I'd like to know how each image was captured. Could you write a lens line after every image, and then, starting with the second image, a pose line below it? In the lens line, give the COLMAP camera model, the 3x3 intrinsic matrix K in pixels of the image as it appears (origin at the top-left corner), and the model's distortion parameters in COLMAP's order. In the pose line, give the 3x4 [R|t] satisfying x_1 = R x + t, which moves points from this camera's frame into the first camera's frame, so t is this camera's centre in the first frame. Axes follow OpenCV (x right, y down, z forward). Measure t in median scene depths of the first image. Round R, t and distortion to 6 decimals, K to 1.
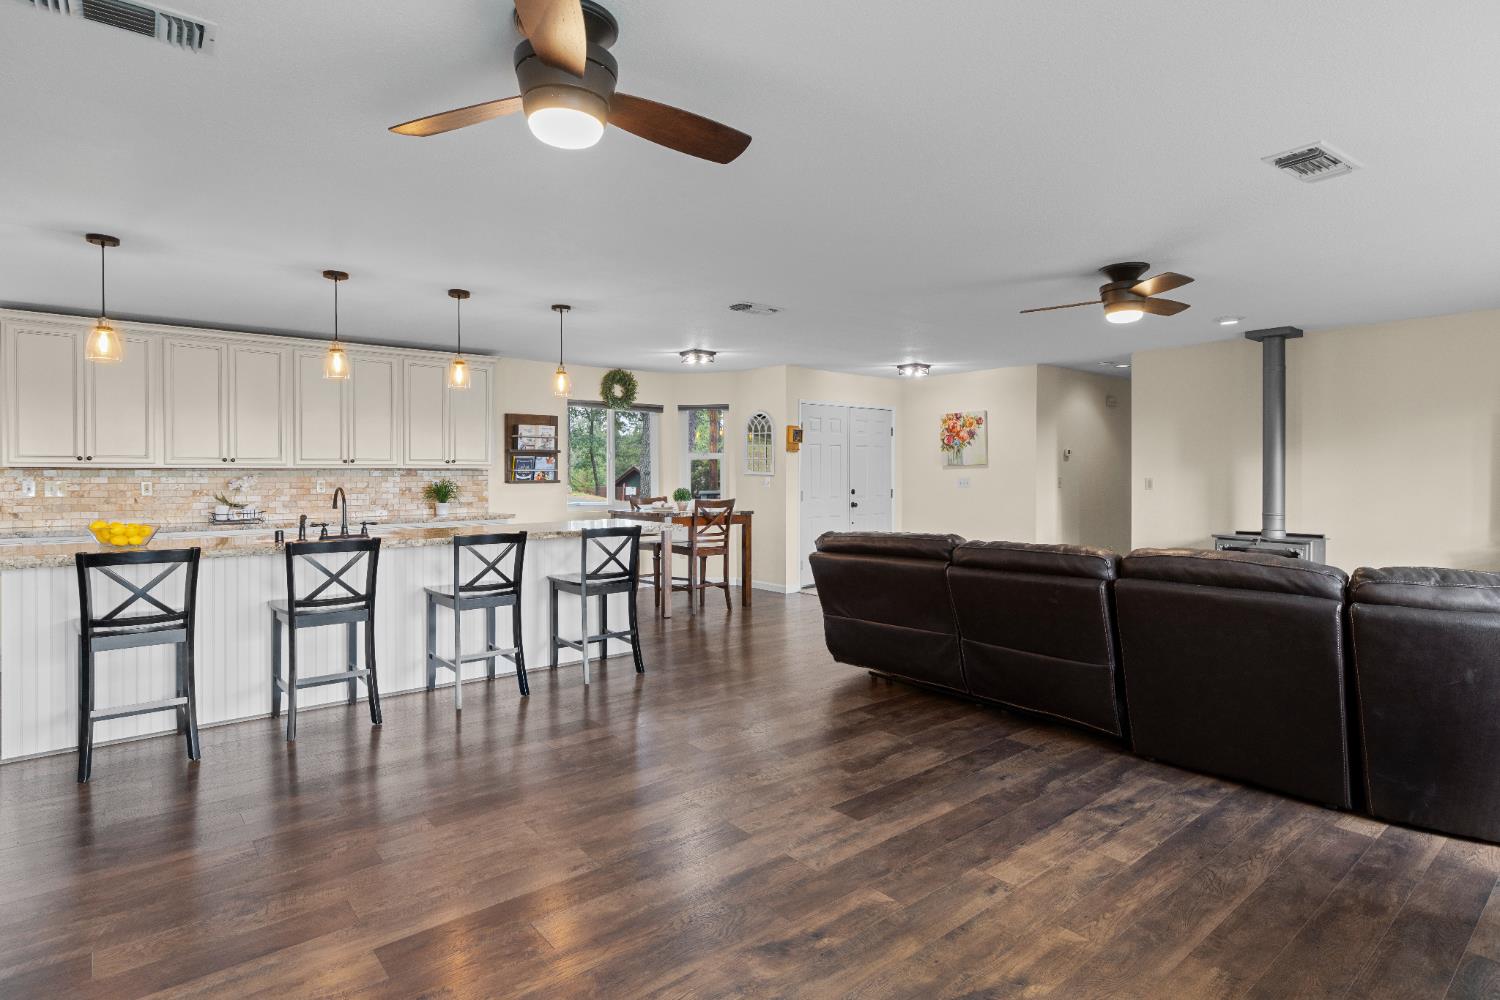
lens RADIAL K [[796.0, 0, 769.3], [0, 796.0, 476.2], [0, 0, 1]] dist [0.005443, 0.000100]
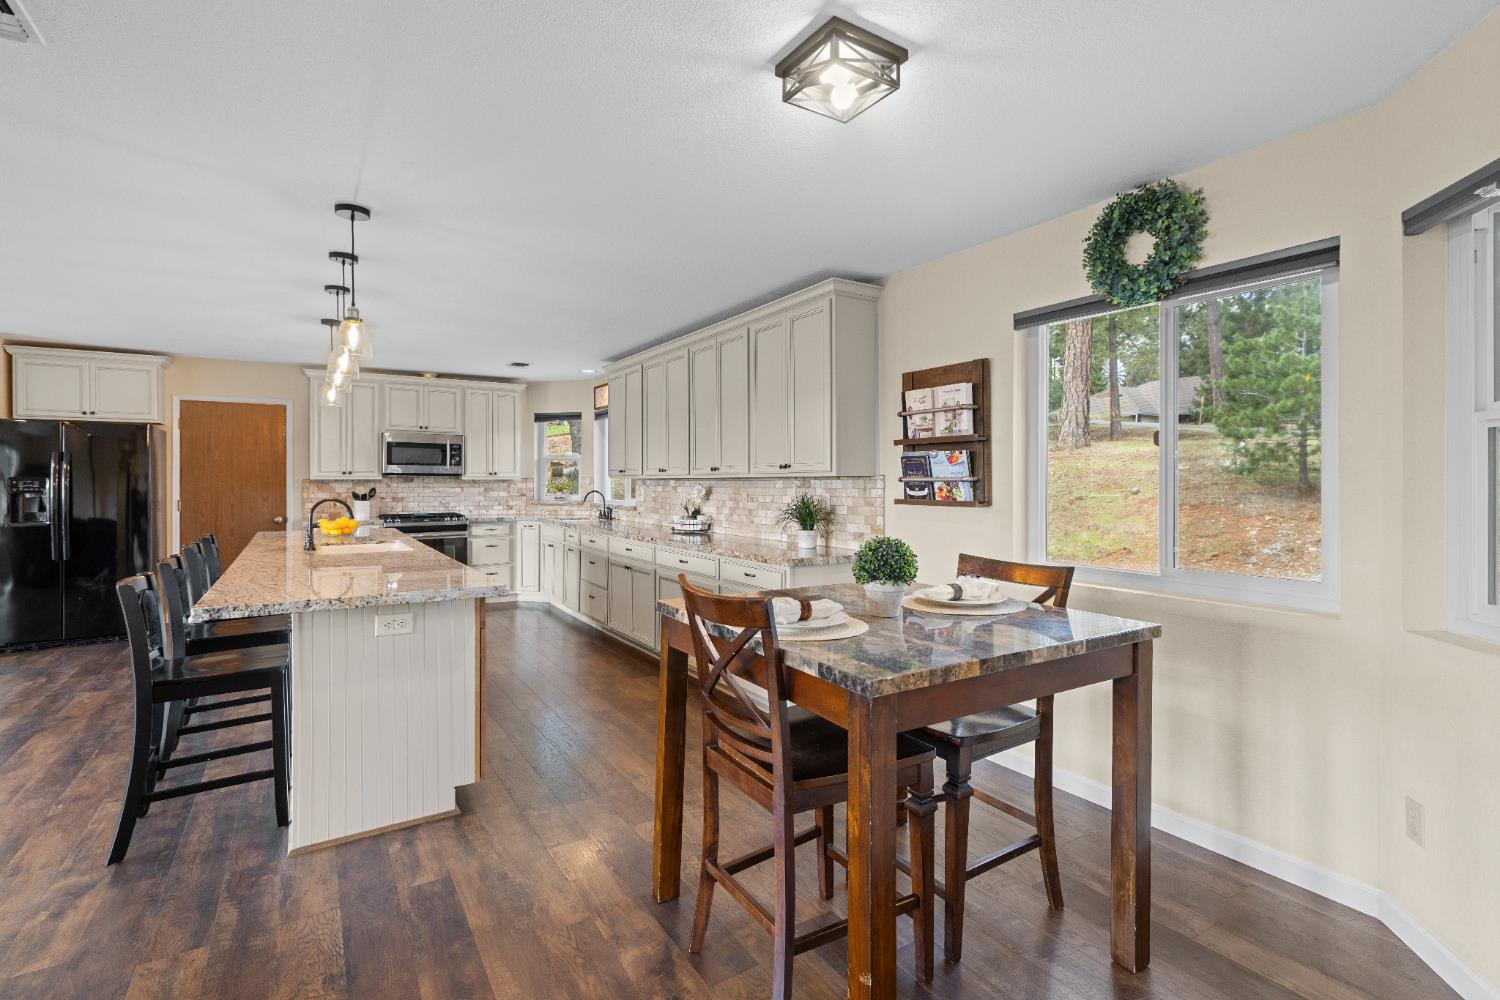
lens RADIAL K [[701.9, 0, 751.9], [0, 701.9, 485.6], [0, 0, 1]] dist [-0.003157, 0.001670]
pose [[-0.137664, 0.006897, -0.990455, 0.163385], [-0.003760, 0.999965, 0.007486, -0.006688], [0.990472, 0.004754, -0.137633, 1.031549]]
